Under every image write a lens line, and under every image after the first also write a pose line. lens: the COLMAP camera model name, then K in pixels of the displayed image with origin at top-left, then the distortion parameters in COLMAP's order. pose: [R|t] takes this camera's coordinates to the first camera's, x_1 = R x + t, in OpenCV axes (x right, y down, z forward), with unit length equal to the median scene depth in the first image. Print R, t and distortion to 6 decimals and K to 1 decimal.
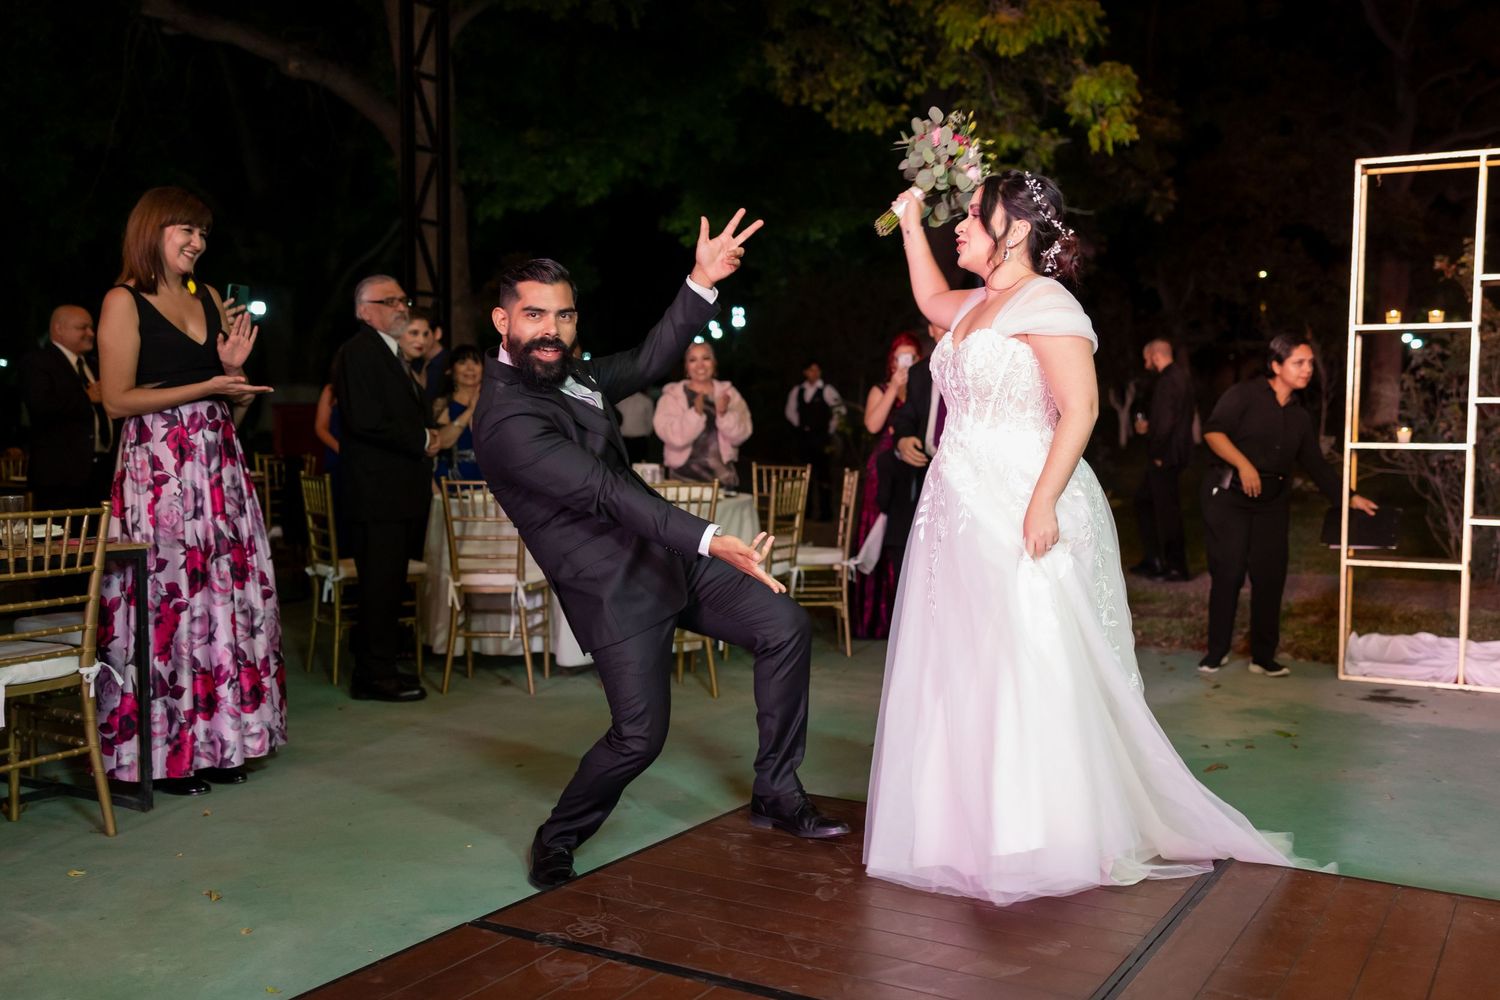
lens RADIAL K [[1410.8, 0, 813.8], [0, 1410.8, 537.5], [0, 0, 1]] dist [0.017742, 0.007578]
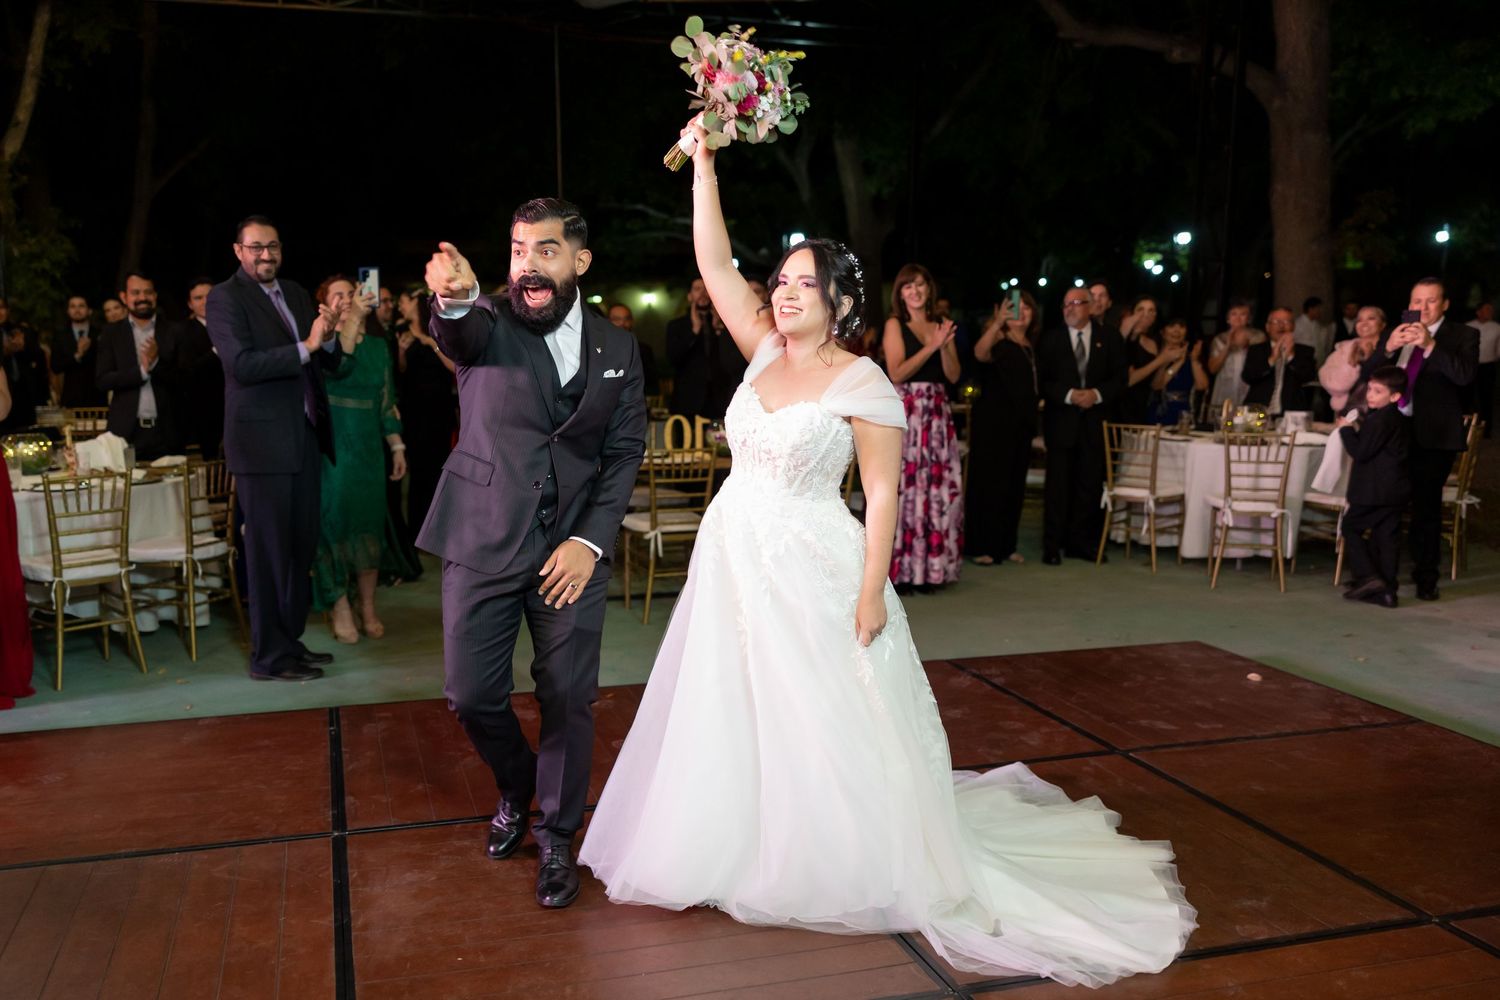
lens RADIAL K [[1350.5, 0, 750.0], [0, 1350.5, 500.0], [0, 0, 1]] dist [0.006737, 0.002588]
pose [[0.752617, 0.078466, -0.653767, 0.315815], [-0.045341, 0.996693, 0.067427, -0.031570], [0.656896, -0.021104, 0.753686, -0.257994]]
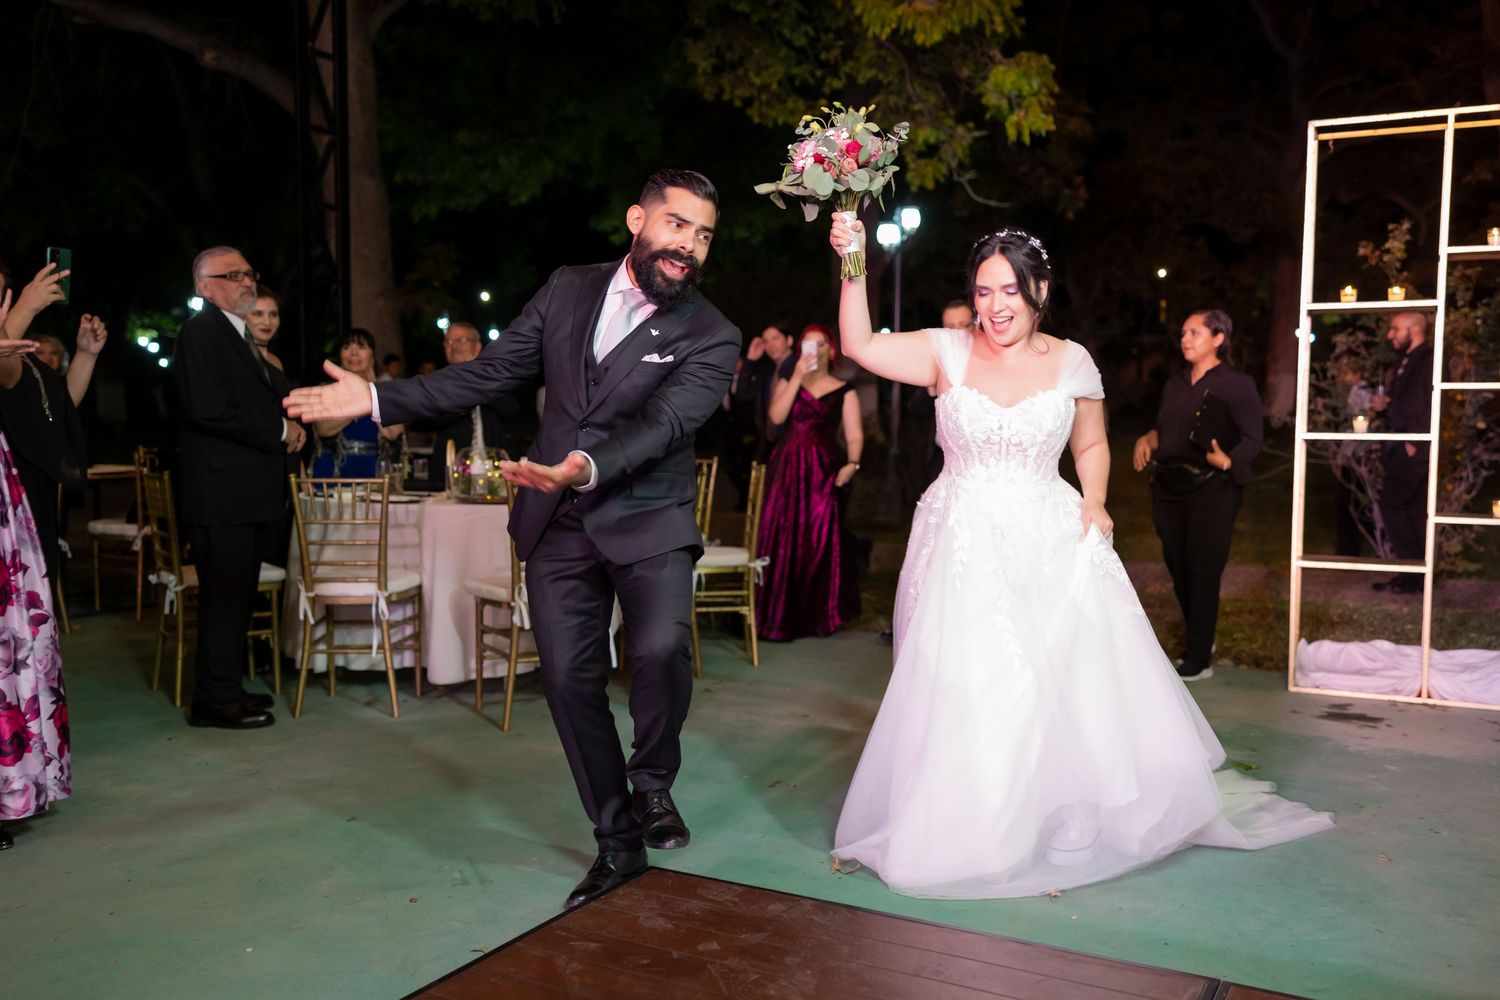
lens RADIAL K [[1321.0, 0, 757.7], [0, 1321.0, 535.7], [0, 0, 1]] dist [0.007385, 0.004165]
pose [[0.999937, -0.003583, 0.010605, 0.016582], [0.003469, 0.999936, 0.010741, -0.009676], [-0.010643, -0.010704, 0.999886, 0.132216]]
